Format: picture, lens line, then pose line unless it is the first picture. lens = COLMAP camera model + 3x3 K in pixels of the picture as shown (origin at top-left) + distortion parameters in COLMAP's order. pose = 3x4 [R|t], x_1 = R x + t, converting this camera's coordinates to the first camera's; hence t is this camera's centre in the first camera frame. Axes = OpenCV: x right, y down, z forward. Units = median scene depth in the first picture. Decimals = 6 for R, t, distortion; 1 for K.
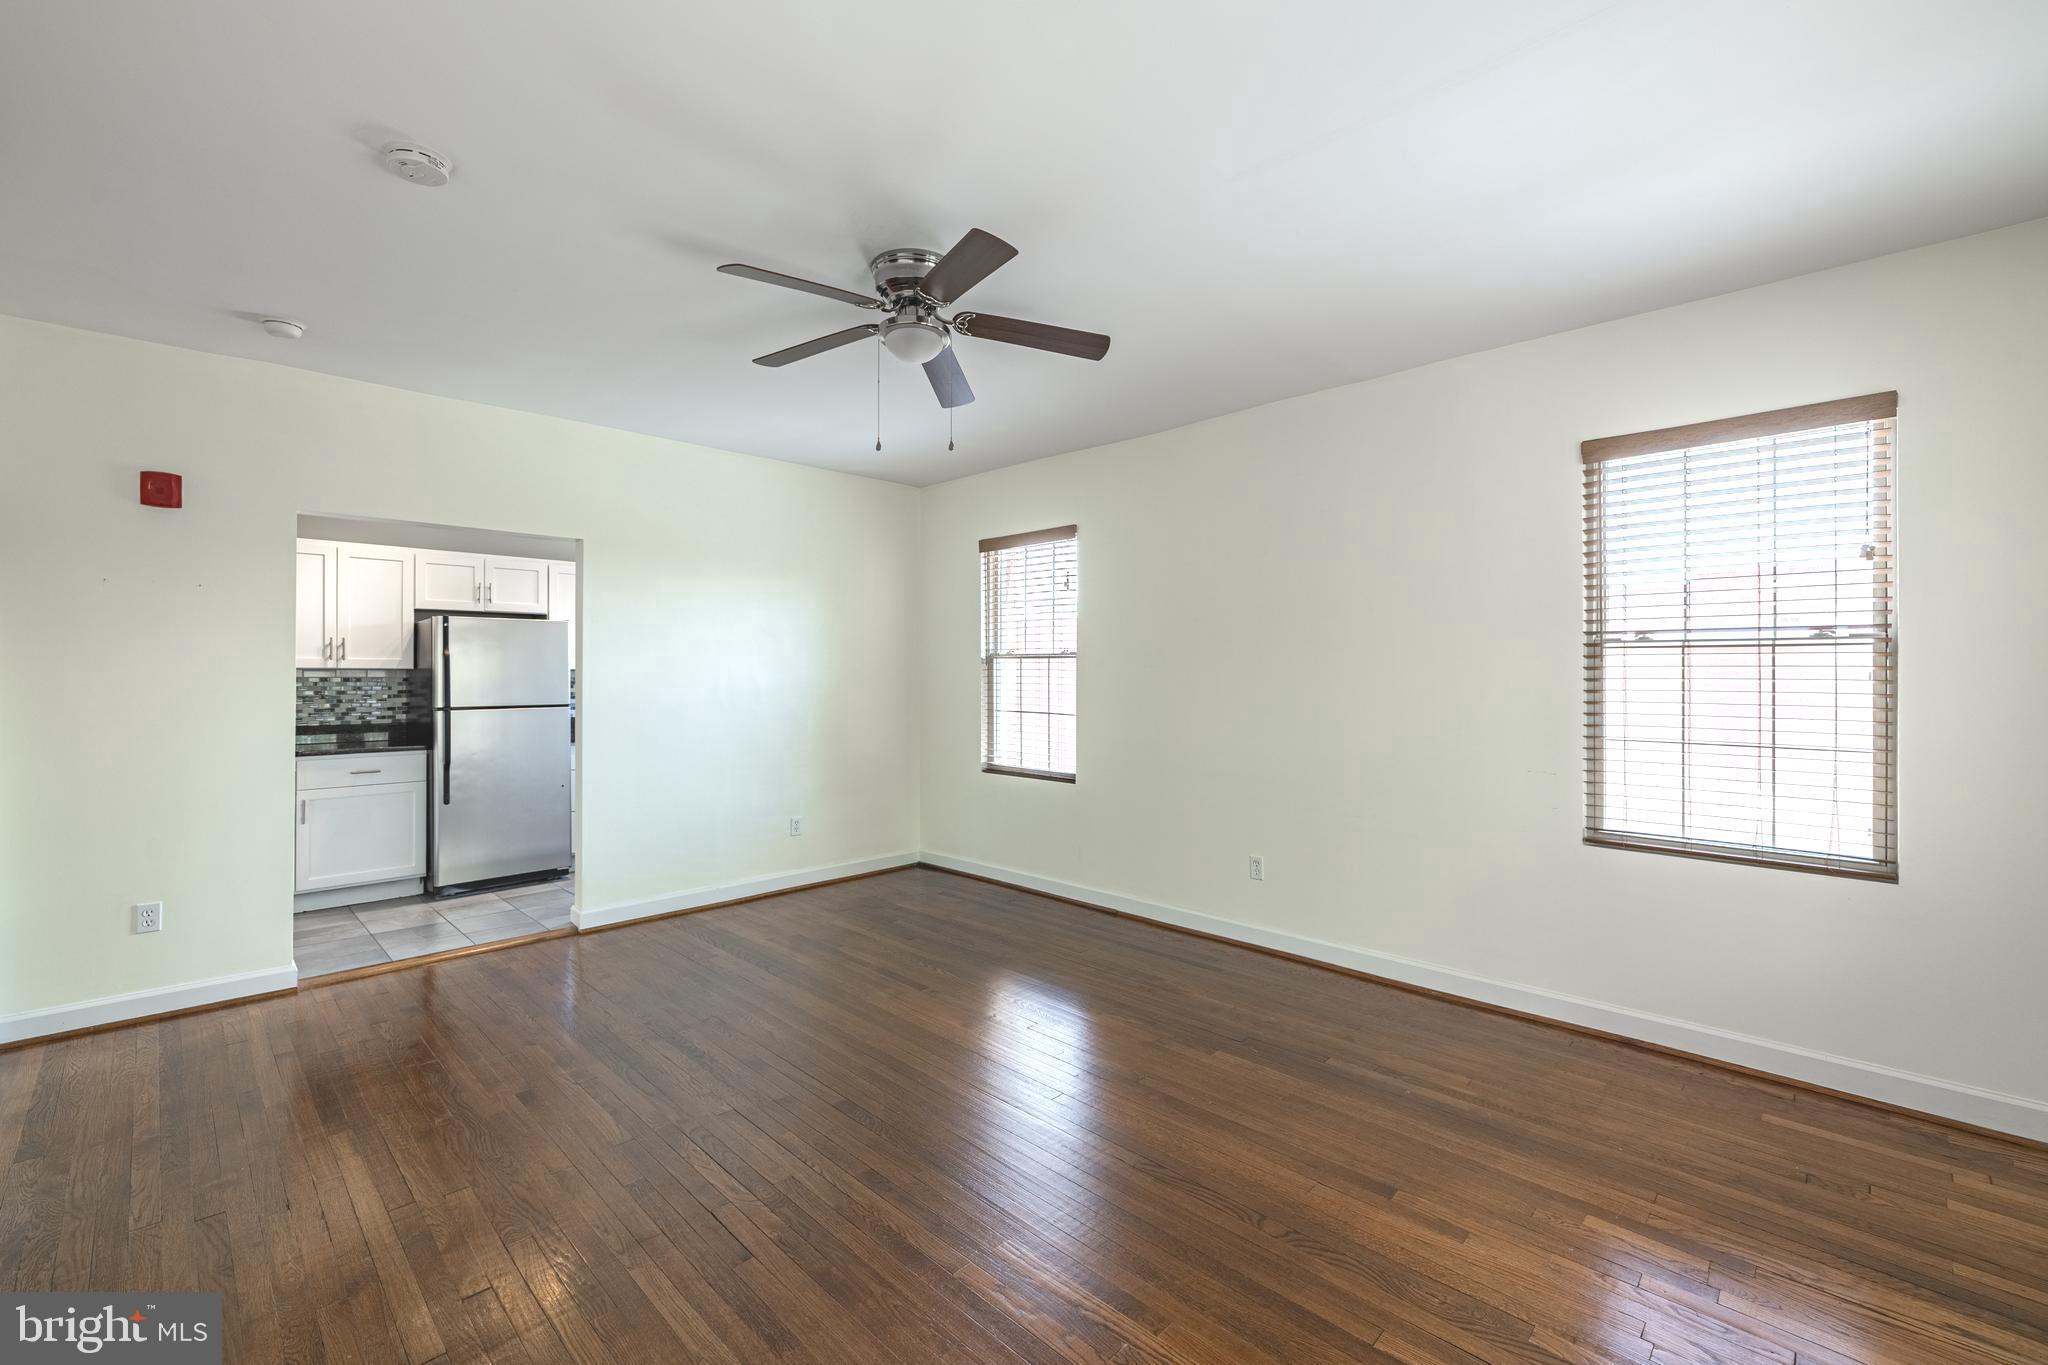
lens RADIAL K [[884.7, 0, 1024.0], [0, 884.7, 682.5], [0, 0, 1]] dist [-0.000656, -0.000083]
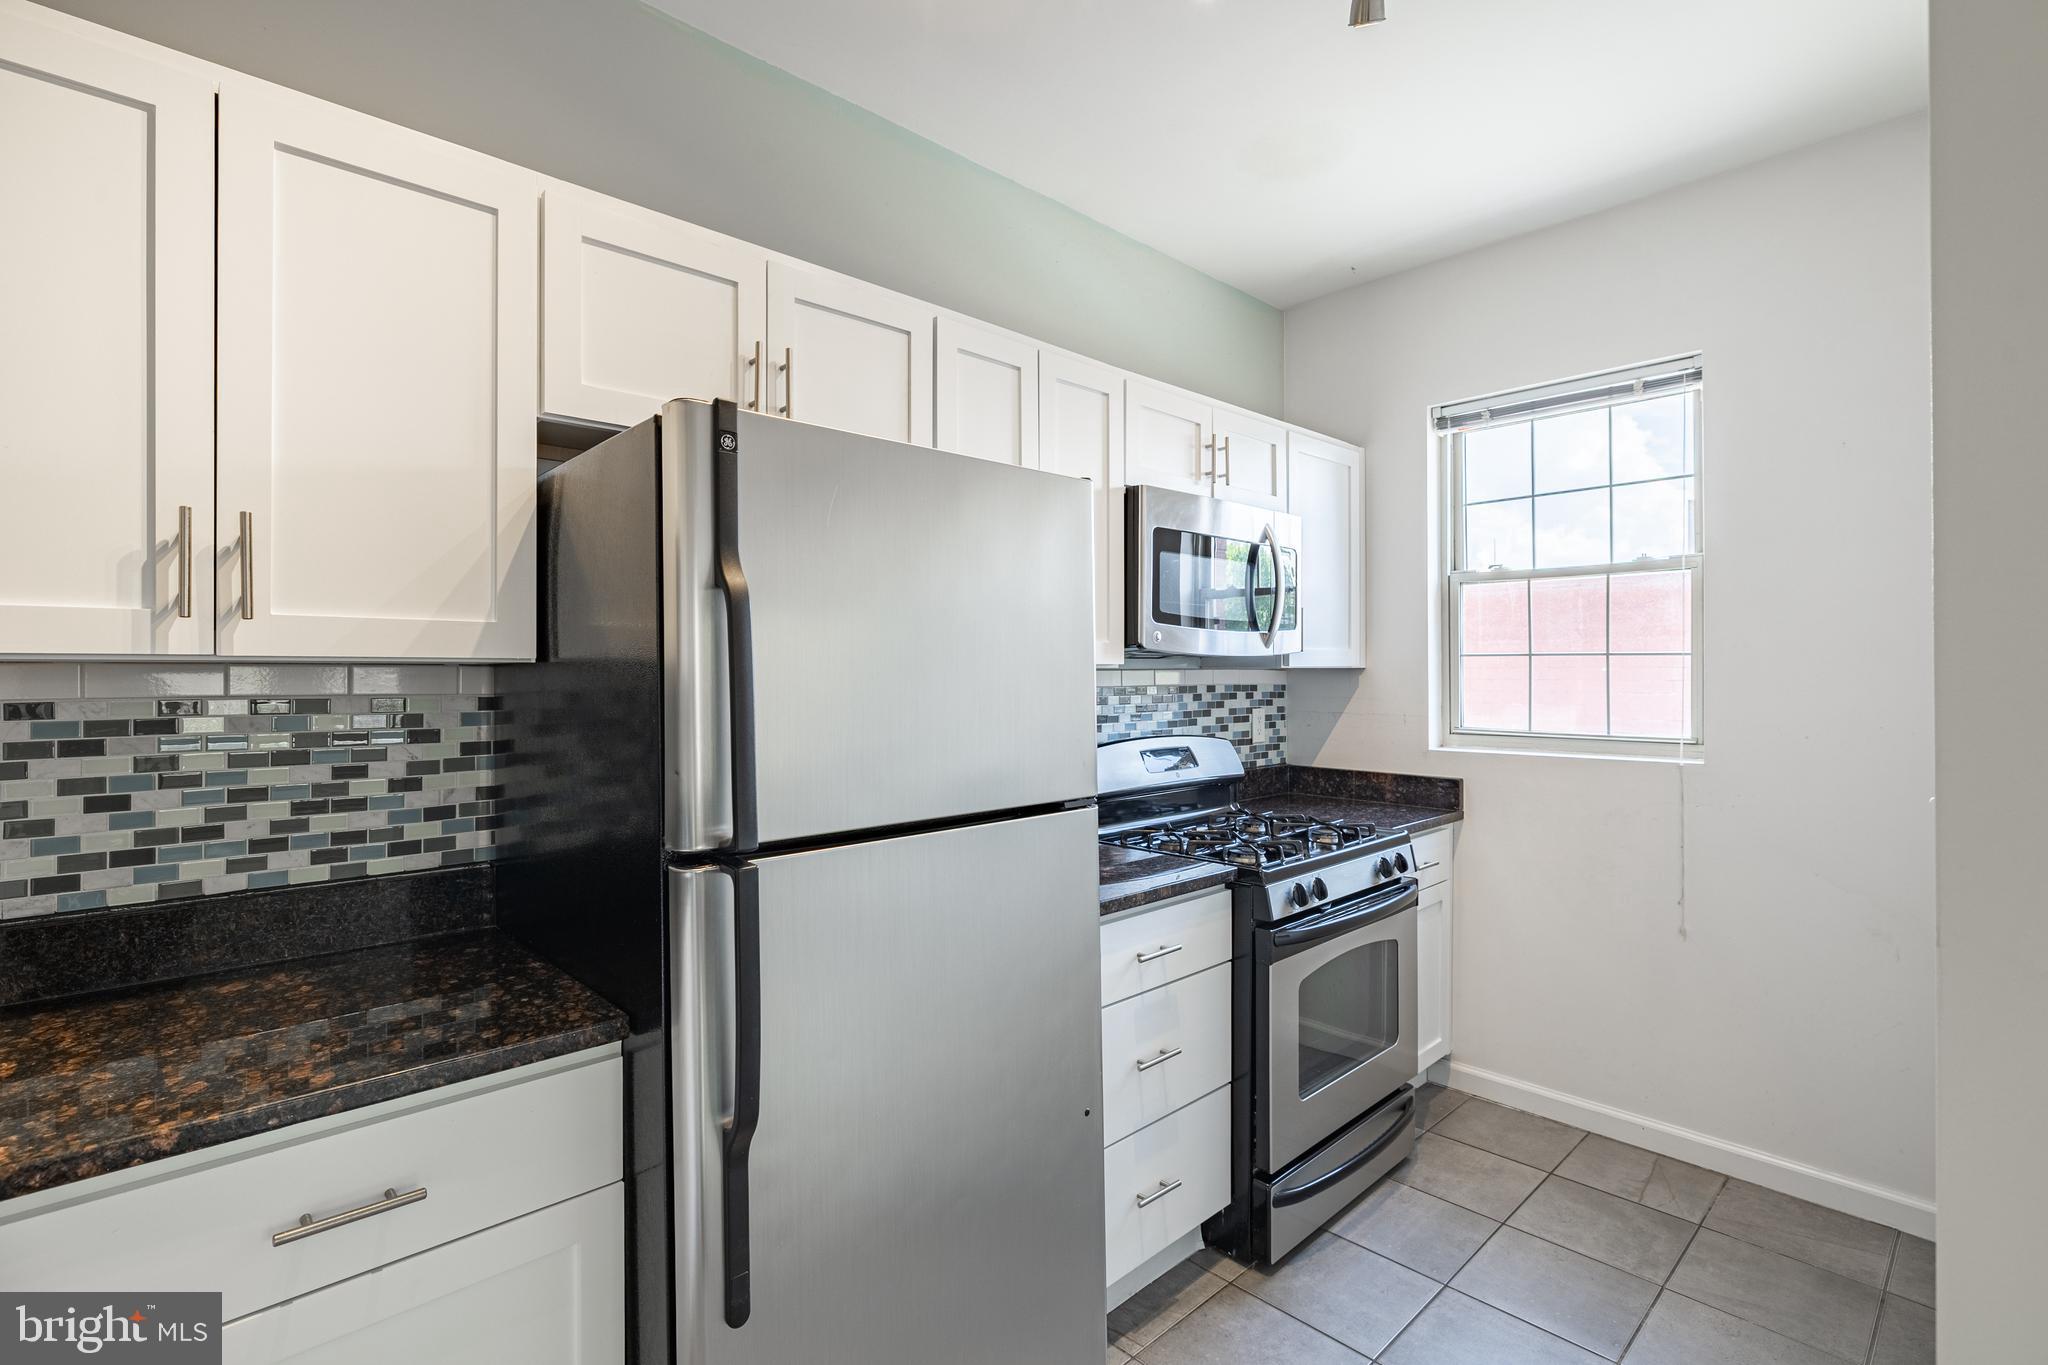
lens RADIAL K [[949.2, 0, 1024.0], [0, 949.2, 682.5], [0, 0, 1]] dist [-0.021077, -0.000059]
pose [[0.999843, -0.003533, -0.017376, -0.556671], [0.003456, 0.999984, -0.004442, -0.008071], [0.017392, 0.004381, 0.999839, 0.749505]]
